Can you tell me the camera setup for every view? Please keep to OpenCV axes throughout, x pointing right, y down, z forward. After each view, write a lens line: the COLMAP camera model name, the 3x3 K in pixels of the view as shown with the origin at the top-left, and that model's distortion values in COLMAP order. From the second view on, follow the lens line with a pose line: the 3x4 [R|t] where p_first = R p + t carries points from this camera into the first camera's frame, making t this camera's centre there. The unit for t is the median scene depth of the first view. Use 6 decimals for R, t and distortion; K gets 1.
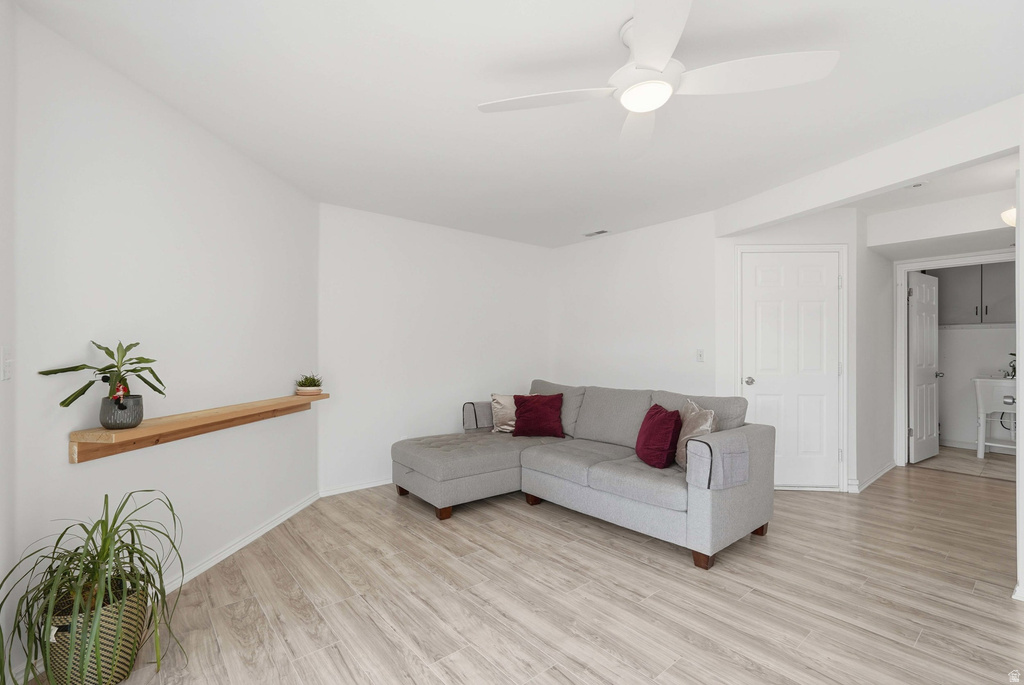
lens RADIAL K [[460.3, 0, 509.6], [0, 460.3, 348.8], [0, 0, 1]] dist [-0.001734, 0.000512]
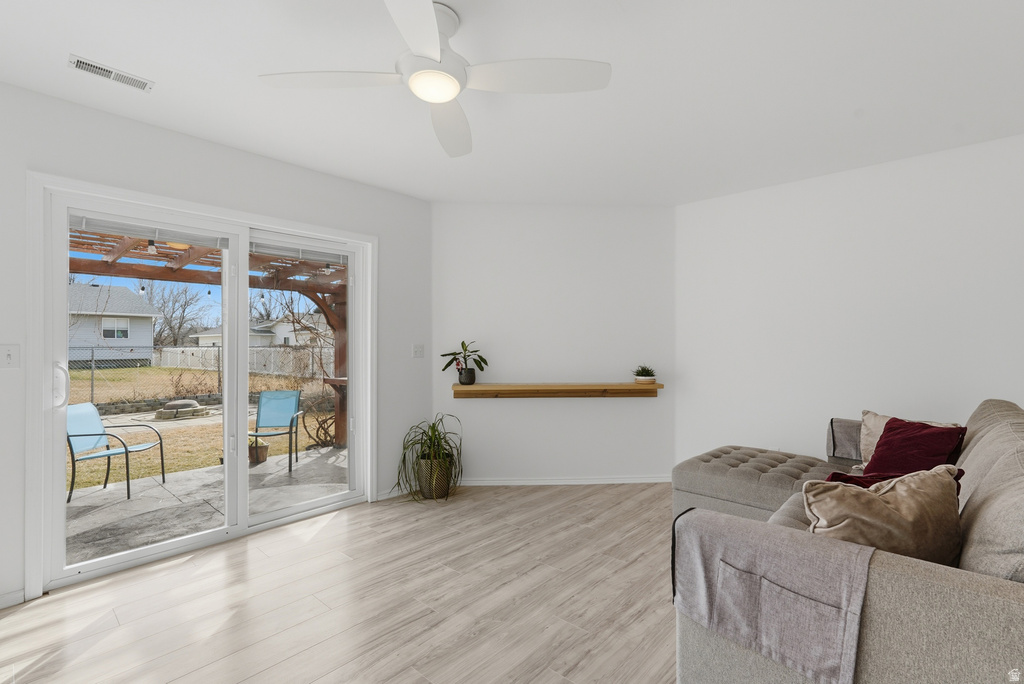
lens RADIAL K [[460.3, 0, 509.6], [0, 460.3, 348.3], [0, 0, 1]] dist [-0.001734, 0.000512]
pose [[0.131341, 0.000782, -0.991337, 0.991257], [0.011614, 0.999930, 0.002328, 0.010736], [0.991269, -0.011819, 0.131322, 0.800676]]
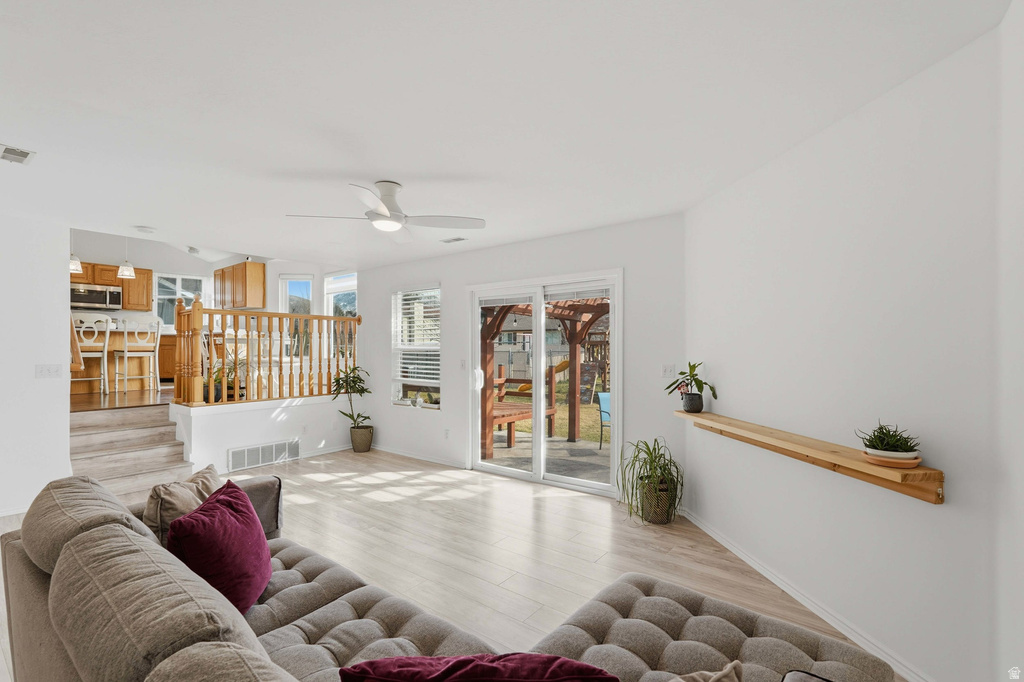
lens RADIAL K [[460.3, 0, 509.6], [0, 460.3, 347.3], [0, 0, 1]] dist [-0.001734, 0.000512]
pose [[-0.974286, -0.000786, -0.225314, 0.188863], [0.001050, 0.999967, -0.008030, -0.051962], [0.225313, -0.008060, -0.974253, 2.193111]]
